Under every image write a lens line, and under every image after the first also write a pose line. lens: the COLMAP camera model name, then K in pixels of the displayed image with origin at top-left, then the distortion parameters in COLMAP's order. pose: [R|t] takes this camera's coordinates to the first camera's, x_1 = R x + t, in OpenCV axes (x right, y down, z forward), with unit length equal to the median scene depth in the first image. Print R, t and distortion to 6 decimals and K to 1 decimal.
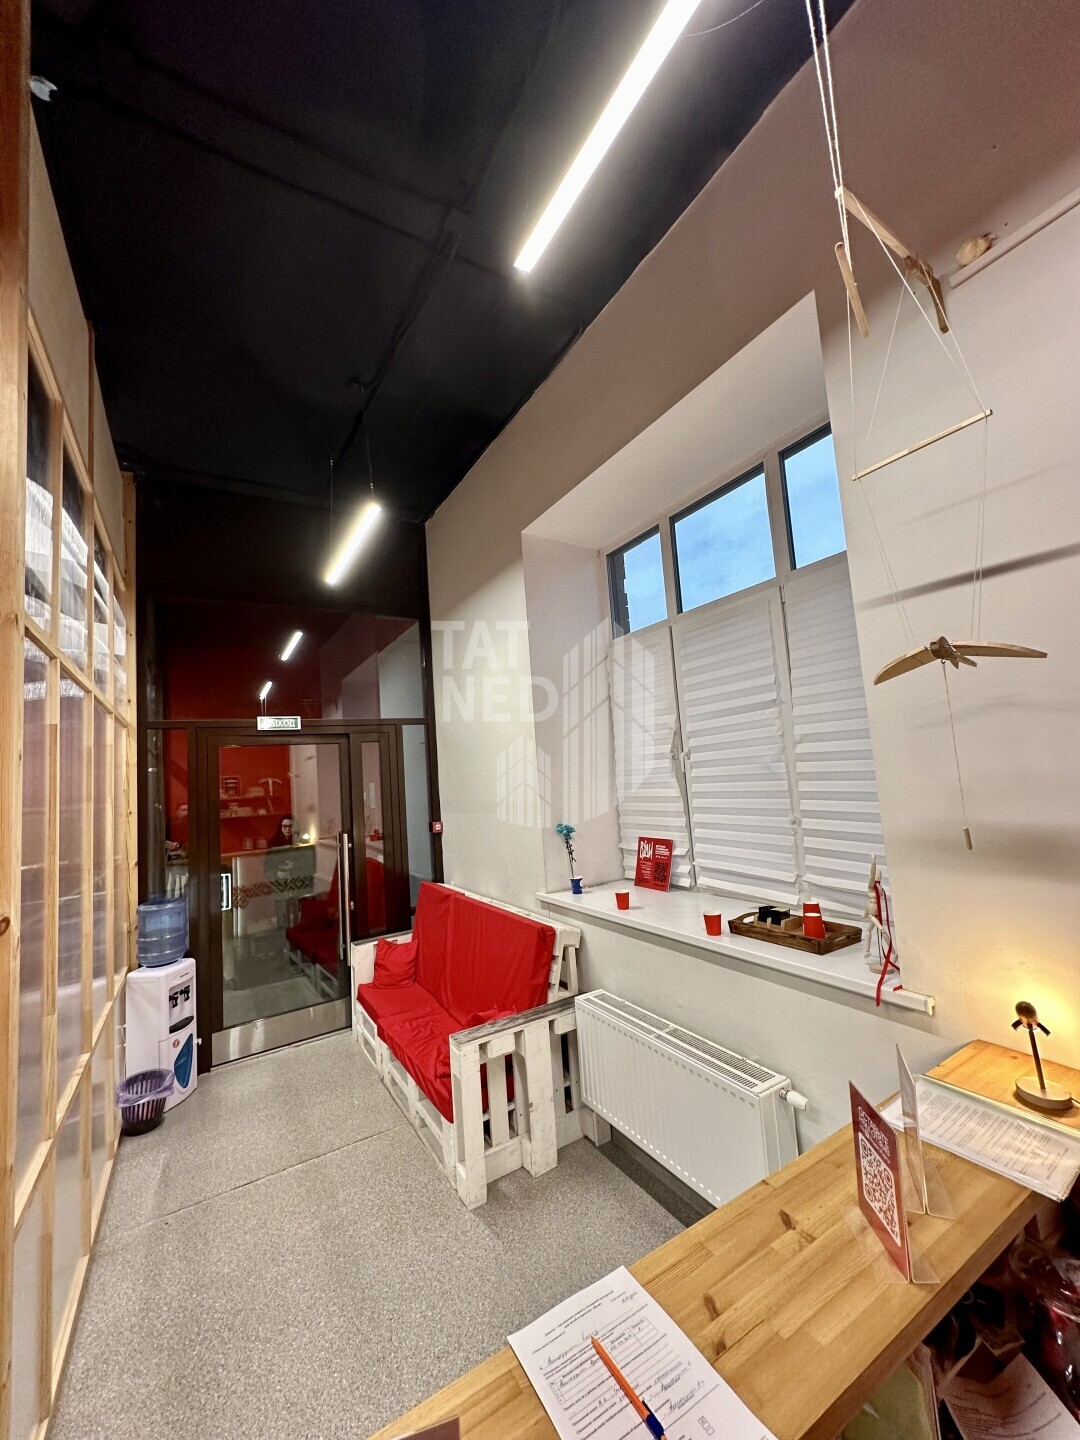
lens RADIAL K [[572.5, 0, 541.6], [0, 572.5, 719.7], [0, 0, 1]] dist [0.001243, 0.000579]
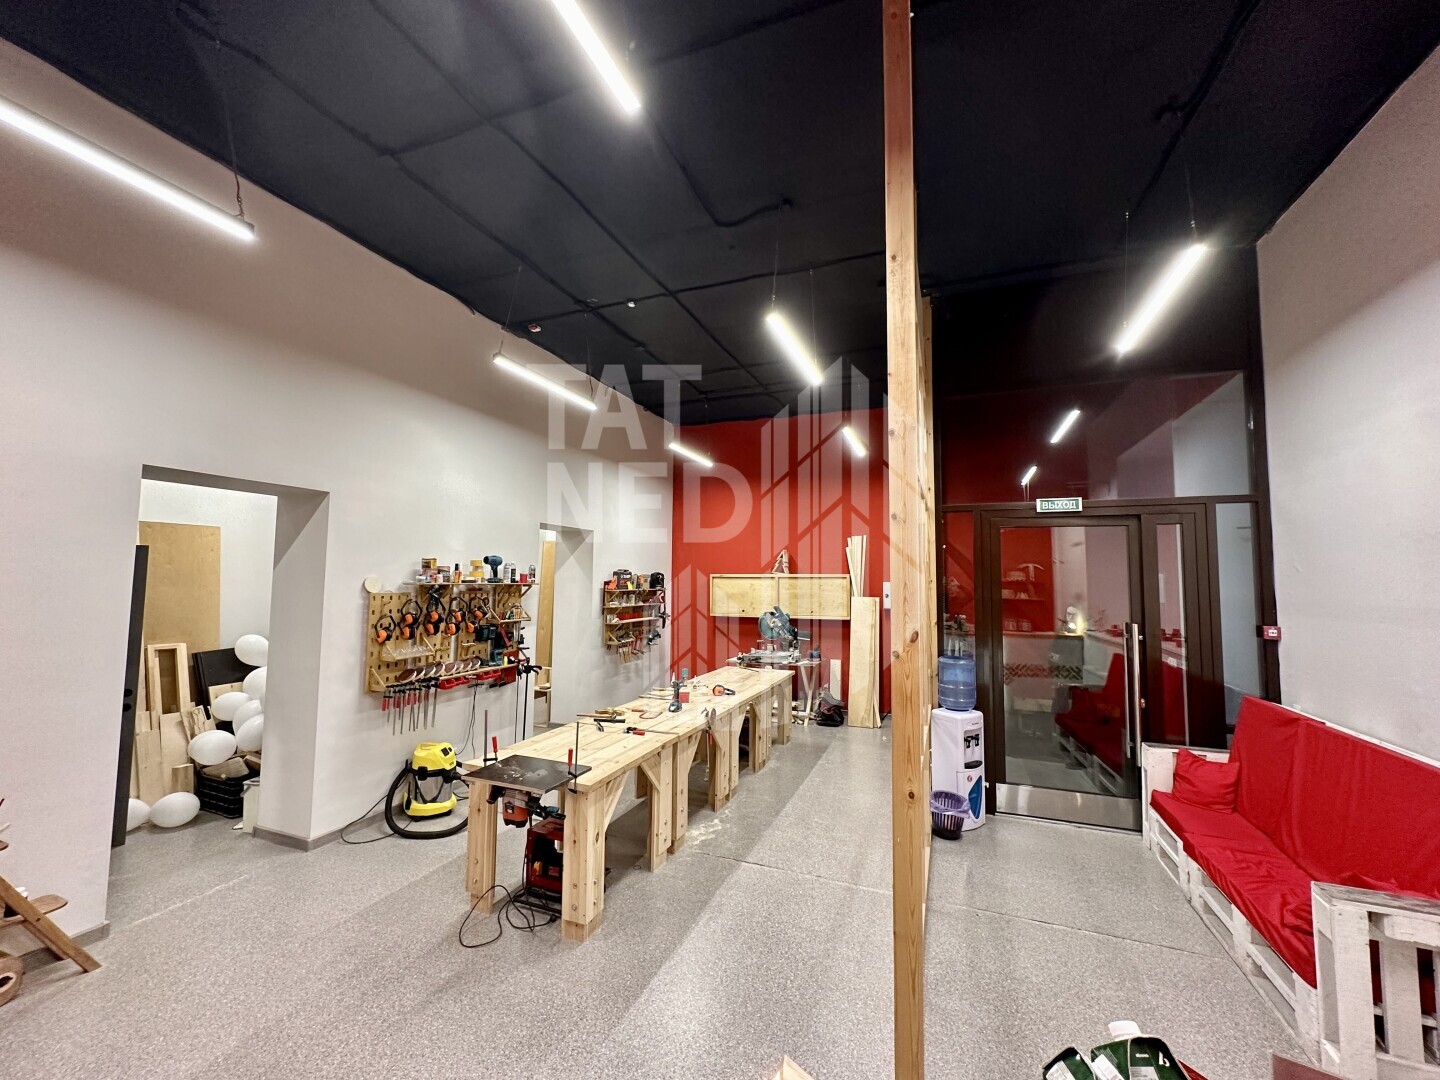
lens RADIAL K [[572.5, 0, 720.0], [0, 572.5, 540.0], [0, 0, 1]] dist [0.001243, 0.000579]
pose [[0.607722, 0.022272, -0.793838, -0.025347], [0.021633, 0.998771, 0.044583, 0.011602], [0.793855, -0.044268, 0.606493, -0.093152]]
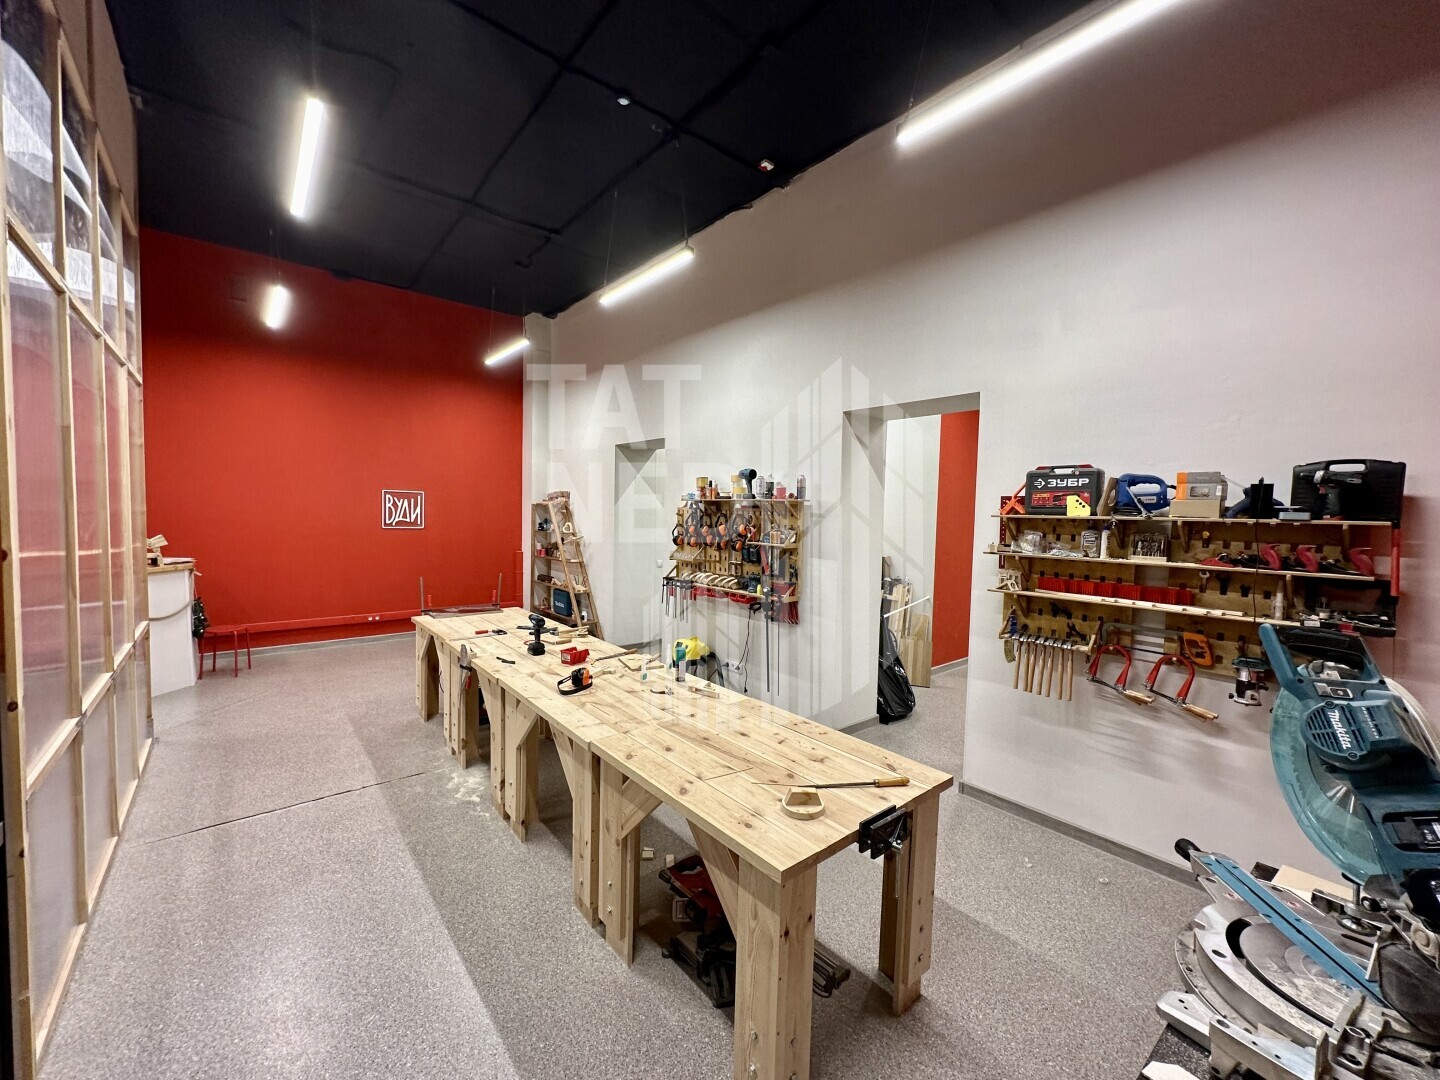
lens RADIAL K [[572.5, 0, 720.0], [0, 572.5, 540.0], [0, 0, 1]] dist [0.001243, 0.000579]
pose [[-0.985122, 0.057497, -0.161954, -1.139610], [0.063292, 0.997518, -0.030849, 0.276055], [0.159778, -0.040641, -0.986316, 1.451816]]
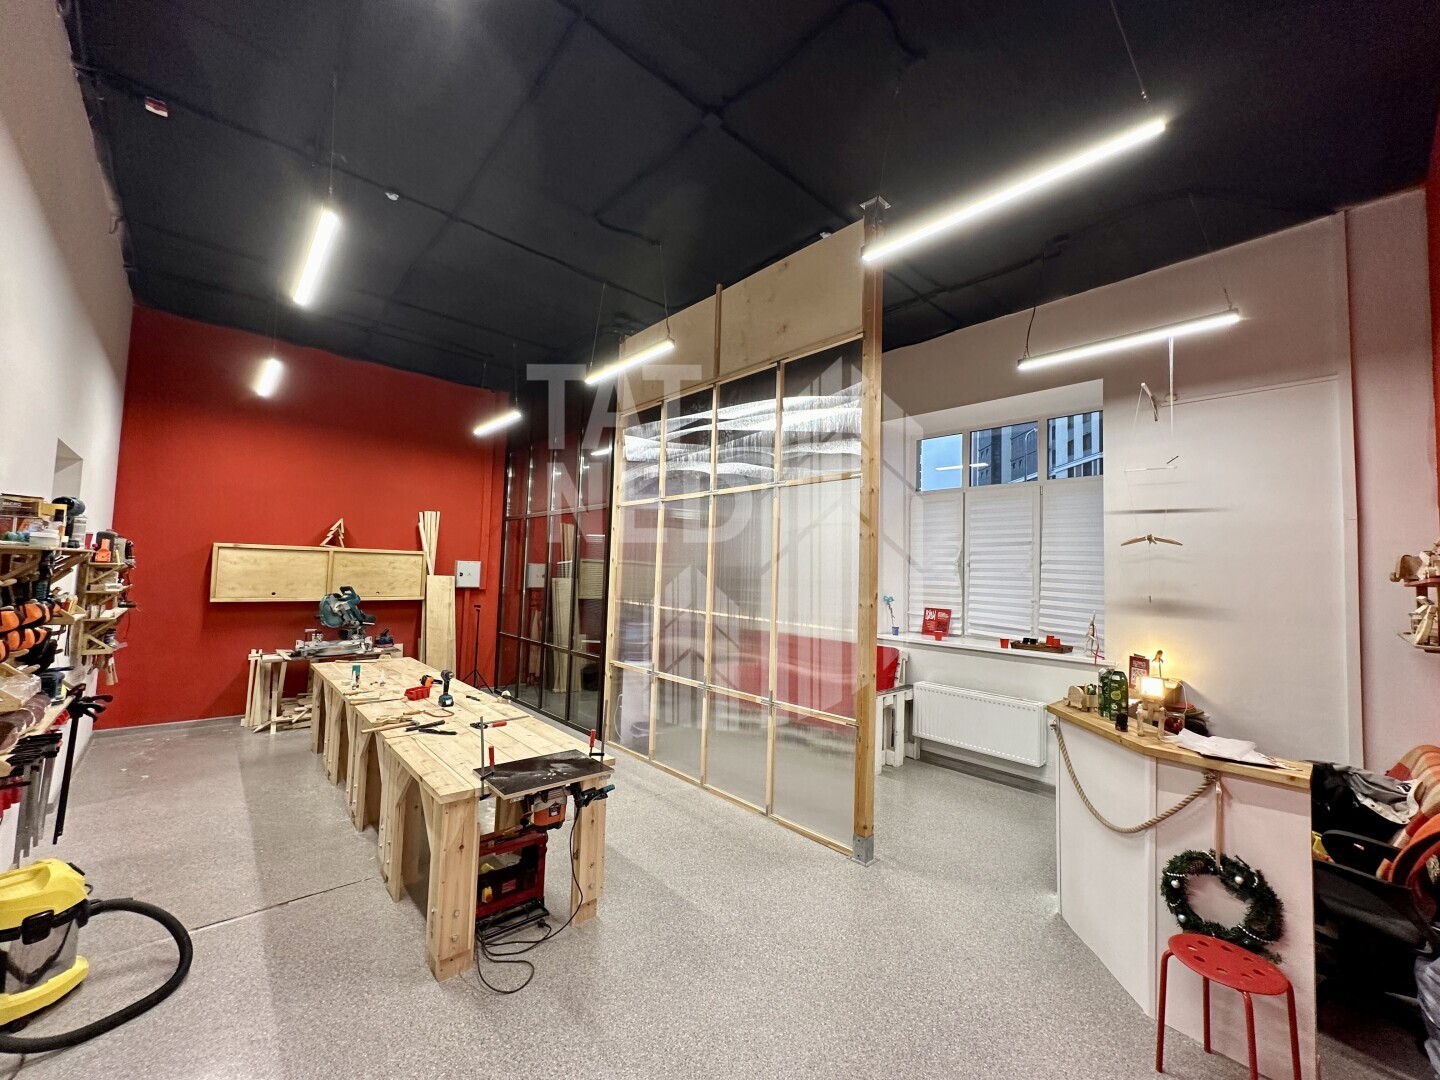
lens RADIAL K [[572.5, 0, 720.0], [0, 572.5, 540.0], [0, 0, 1]] dist [0.001243, 0.000579]
pose [[0.973969, 0.115154, 0.195252, -0.751705], [-0.121261, 0.992428, 0.019578, 0.037887], [-0.191519, -0.042745, 0.980558, -0.551083]]
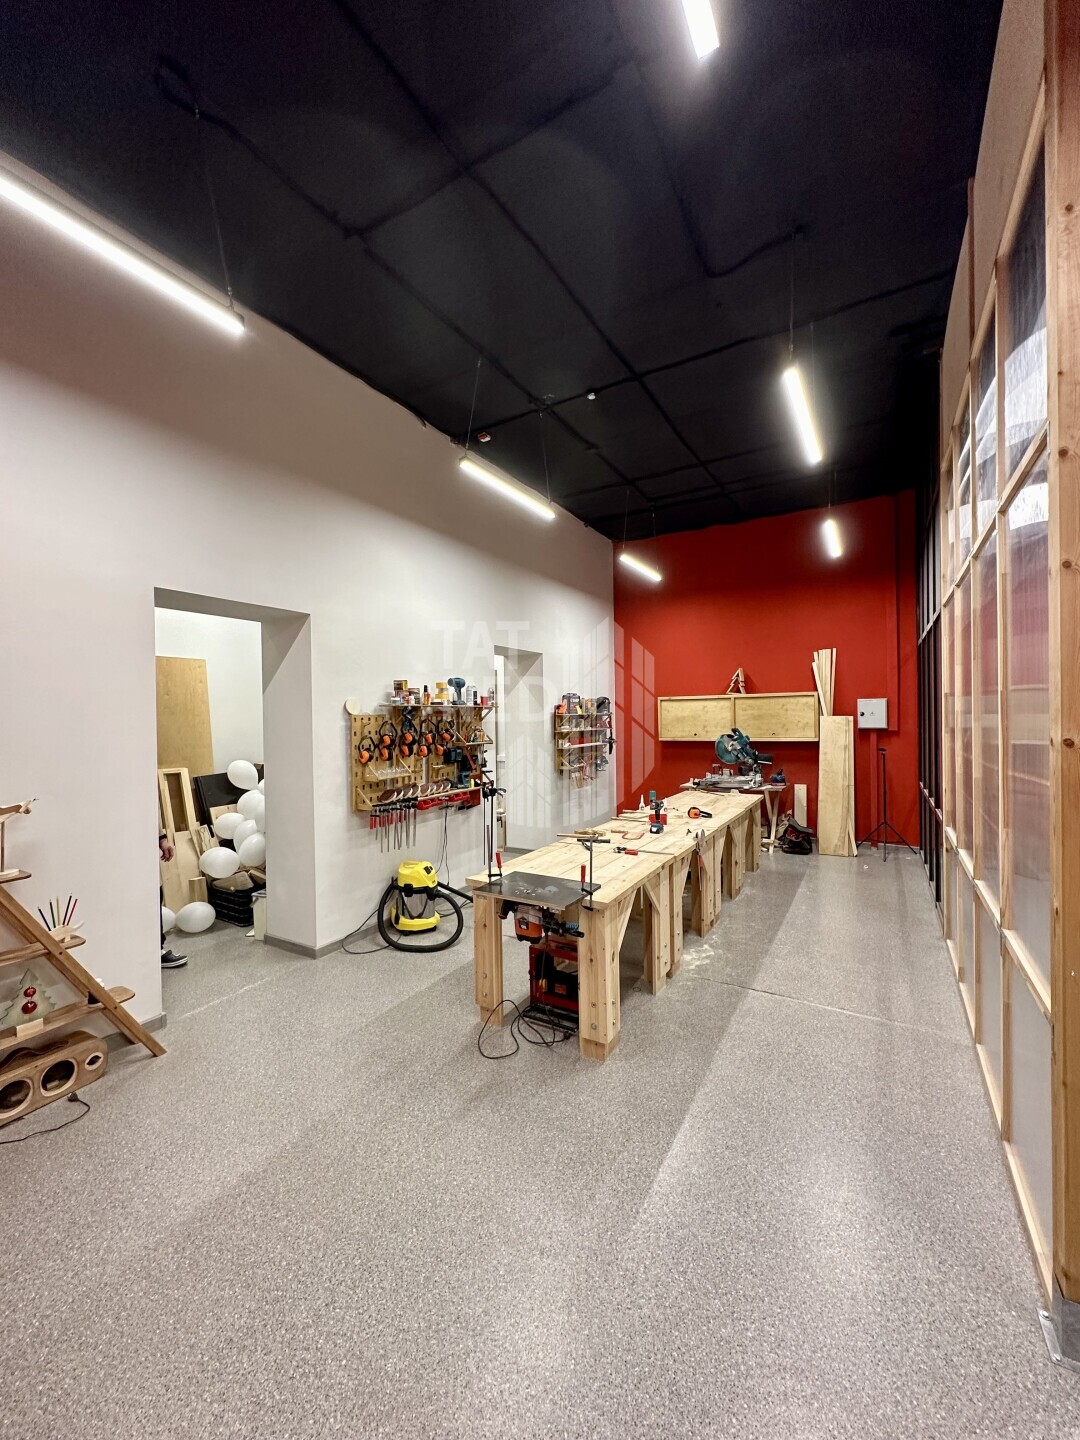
lens RADIAL K [[572.5, 0, 541.6], [0, 572.5, 719.7], [0, 0, 1]] dist [0.001243, 0.000579]
pose [[0.480740, 0.070834, -0.873997, -0.154945], [0.063289, 0.991329, 0.115154, 0.052272], [0.874576, -0.110673, 0.472089, -0.164514]]
